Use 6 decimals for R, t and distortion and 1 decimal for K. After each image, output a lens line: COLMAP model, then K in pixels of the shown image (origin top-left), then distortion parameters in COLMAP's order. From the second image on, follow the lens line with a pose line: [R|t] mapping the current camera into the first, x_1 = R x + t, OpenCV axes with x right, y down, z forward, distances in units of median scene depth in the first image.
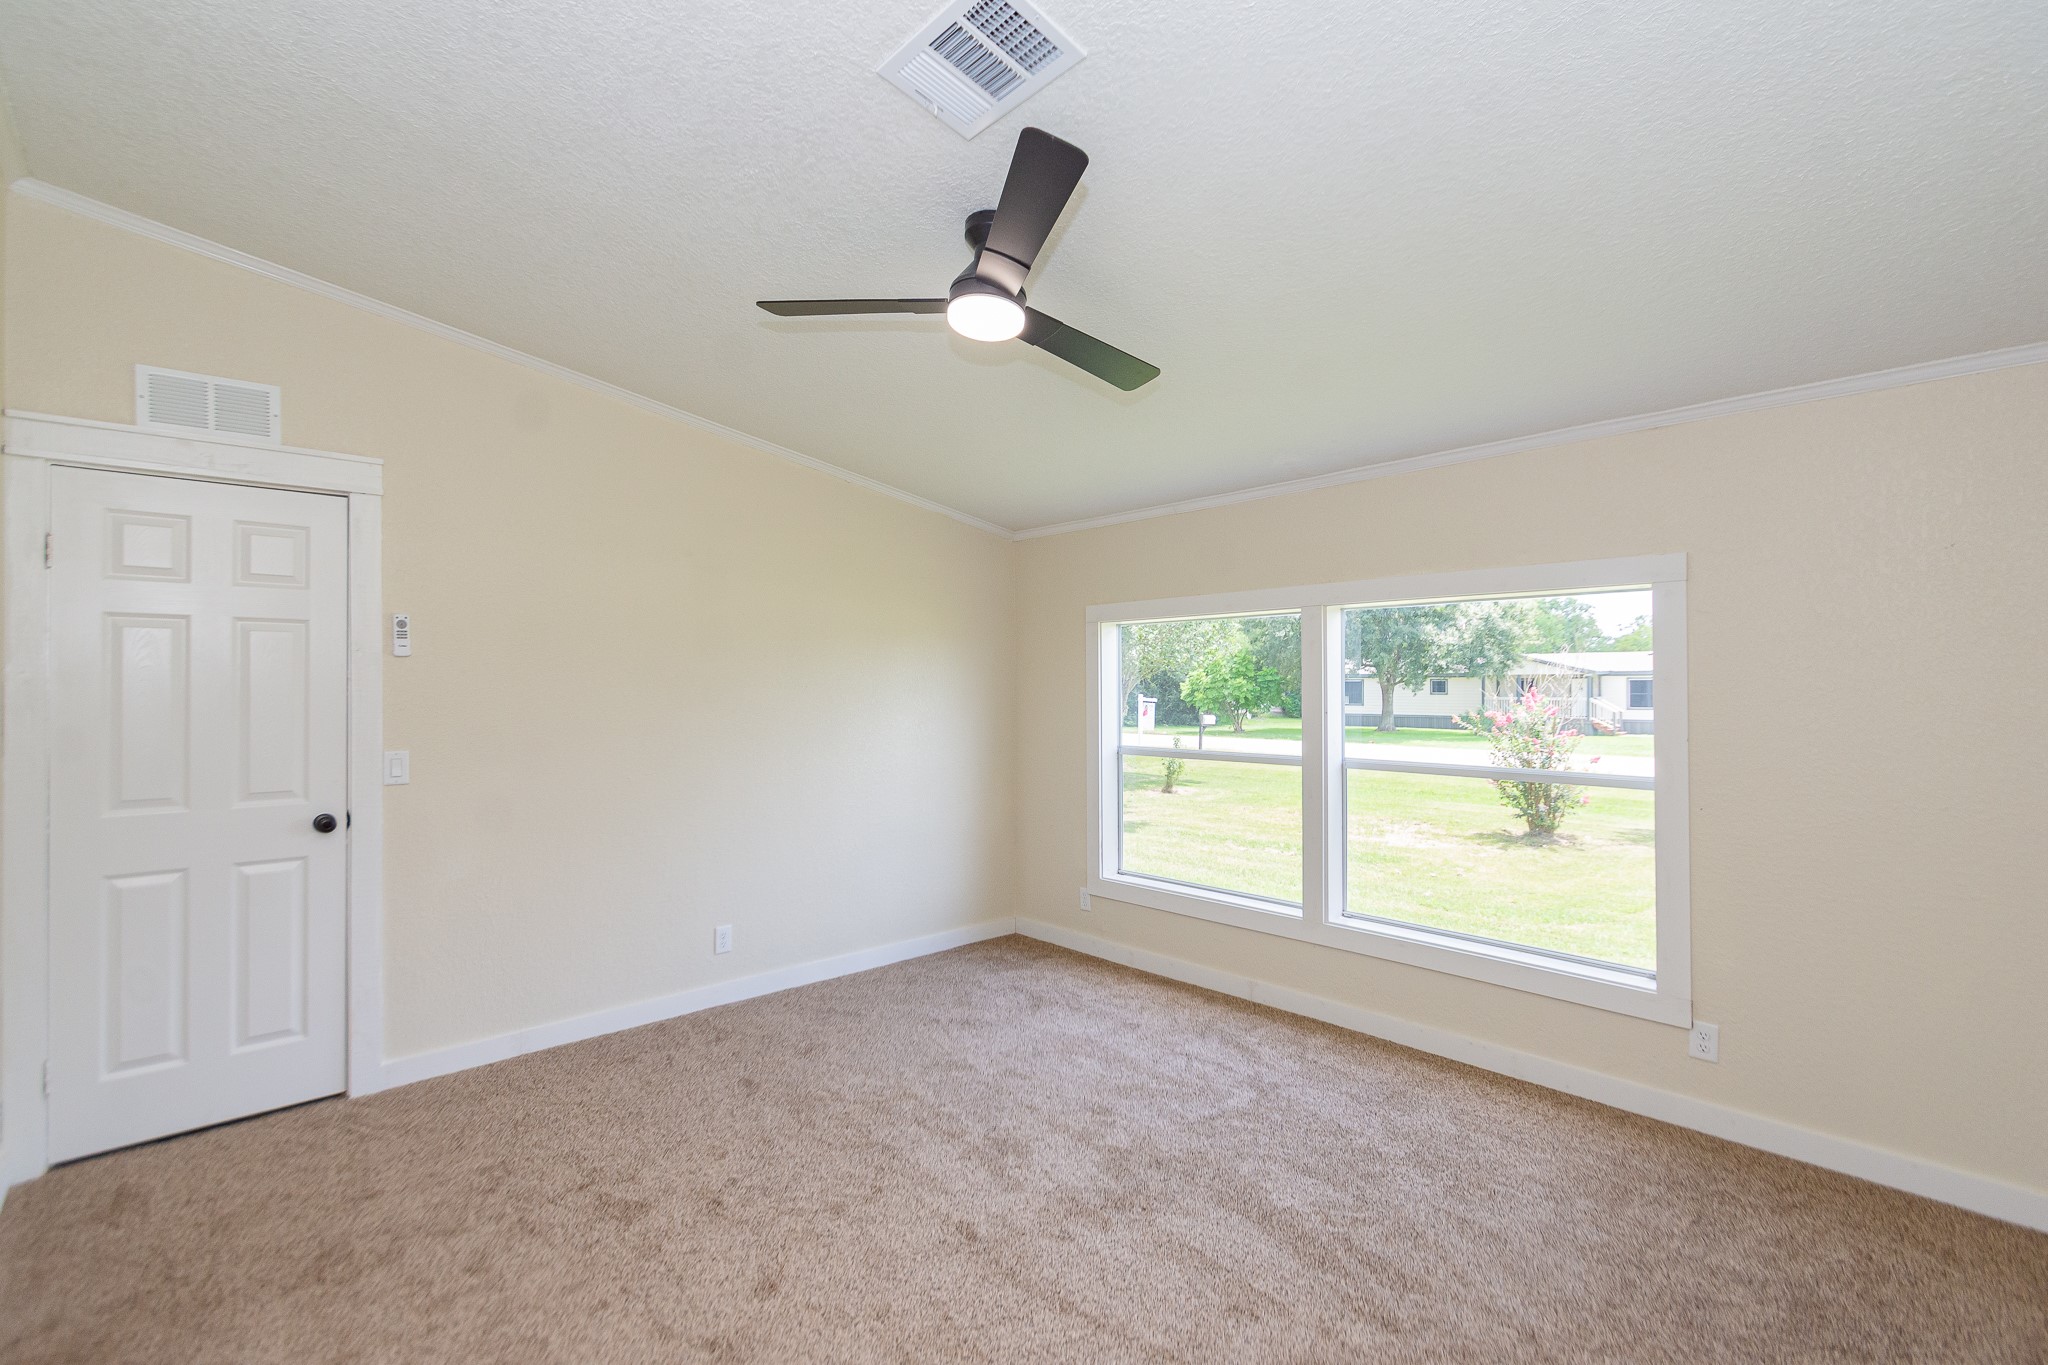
lens RADIAL K [[899.2, 0, 1024.0], [0, 899.2, 682.5], [0, 0, 1]] dist [-0.000692, -0.000270]
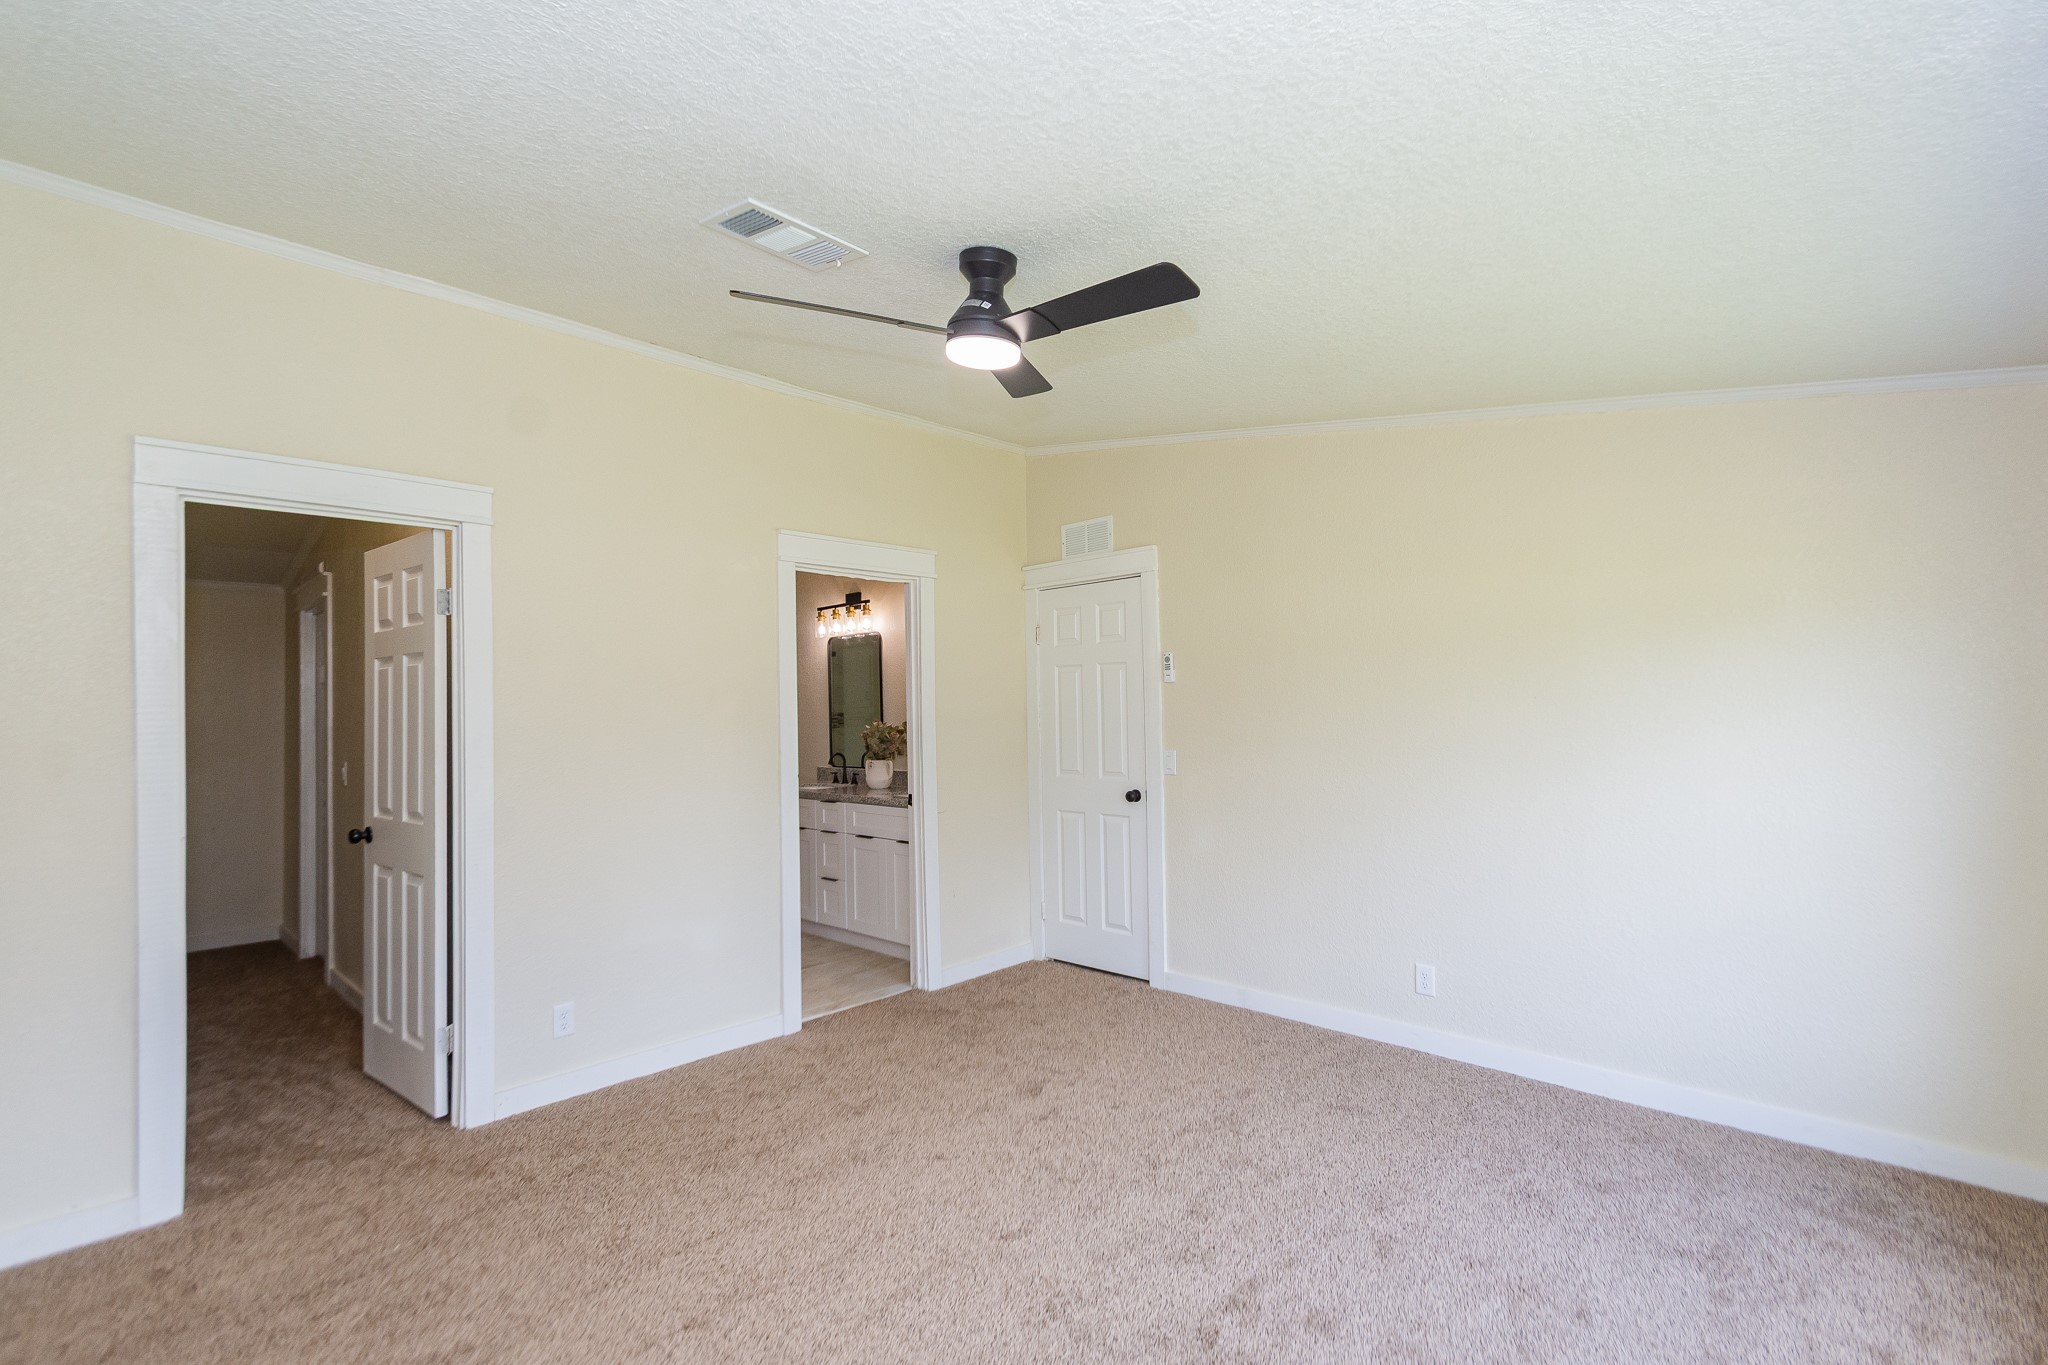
lens RADIAL K [[926.6, 0, 1022.8], [0, 926.6, 692.1], [0, 0, 1]] dist [-0.002317, -0.000629]
pose [[0.054993, -0.018316, -0.998319, 0.738844], [0.021060, 0.999631, -0.017180, 0.005703], [0.998265, -0.020080, 0.055358, 0.706705]]
